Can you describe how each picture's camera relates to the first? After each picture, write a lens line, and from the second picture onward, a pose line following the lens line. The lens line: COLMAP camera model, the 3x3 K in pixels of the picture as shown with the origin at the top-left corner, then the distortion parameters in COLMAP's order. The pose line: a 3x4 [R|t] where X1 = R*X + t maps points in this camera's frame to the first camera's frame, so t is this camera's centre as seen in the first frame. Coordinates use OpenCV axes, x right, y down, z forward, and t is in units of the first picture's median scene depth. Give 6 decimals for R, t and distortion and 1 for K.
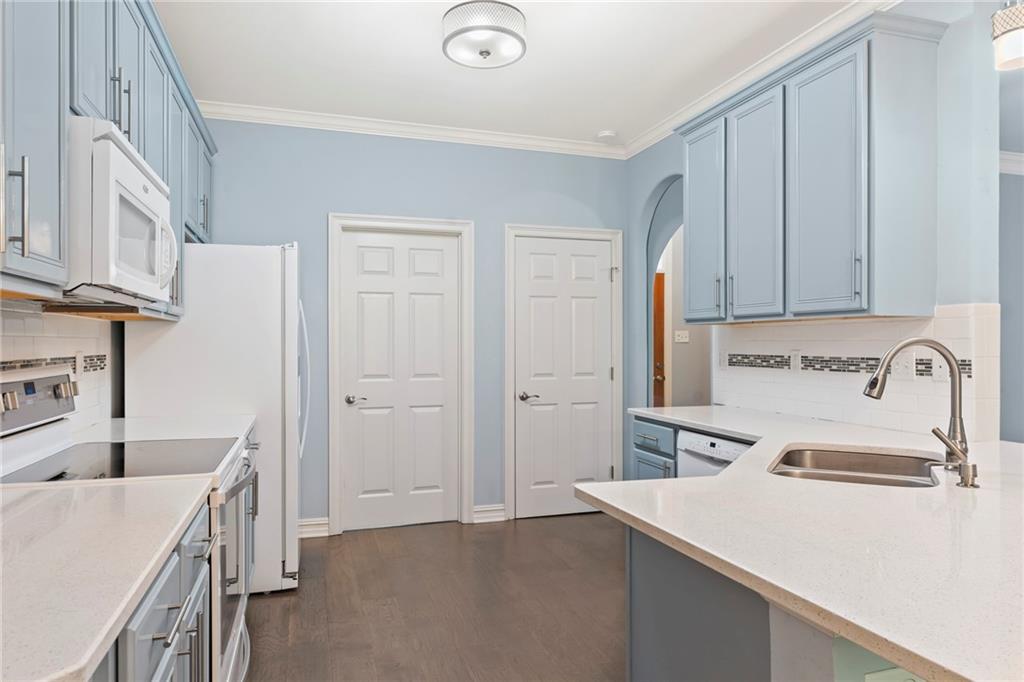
lens RADIAL K [[650.4, 0, 508.5], [0, 650.4, 356.3], [0, 0, 1]] dist [-0.004000, -0.000810]
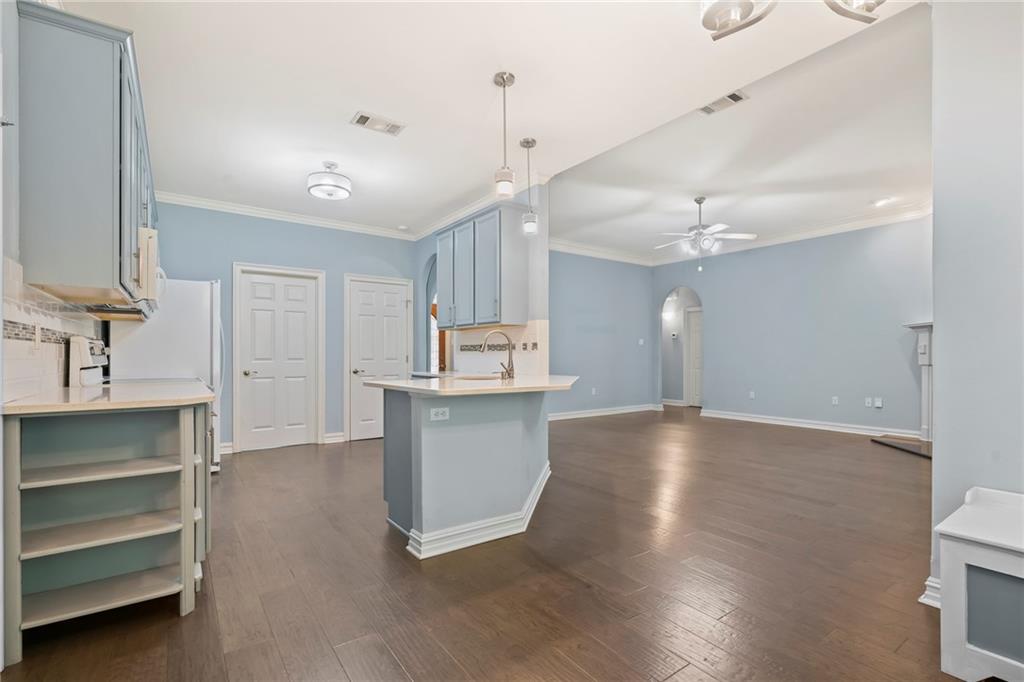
lens RADIAL K [[473.8, 0, 509.4], [0, 473.8, 356.8], [0, 0, 1]] dist [-0.000850, 0.000166]
pose [[0.951108, -0.000088, 0.308858, 0.026119], [0.005327, 0.999856, -0.016120, 0.049587], [-0.308812, 0.016977, 0.950972, -0.387983]]
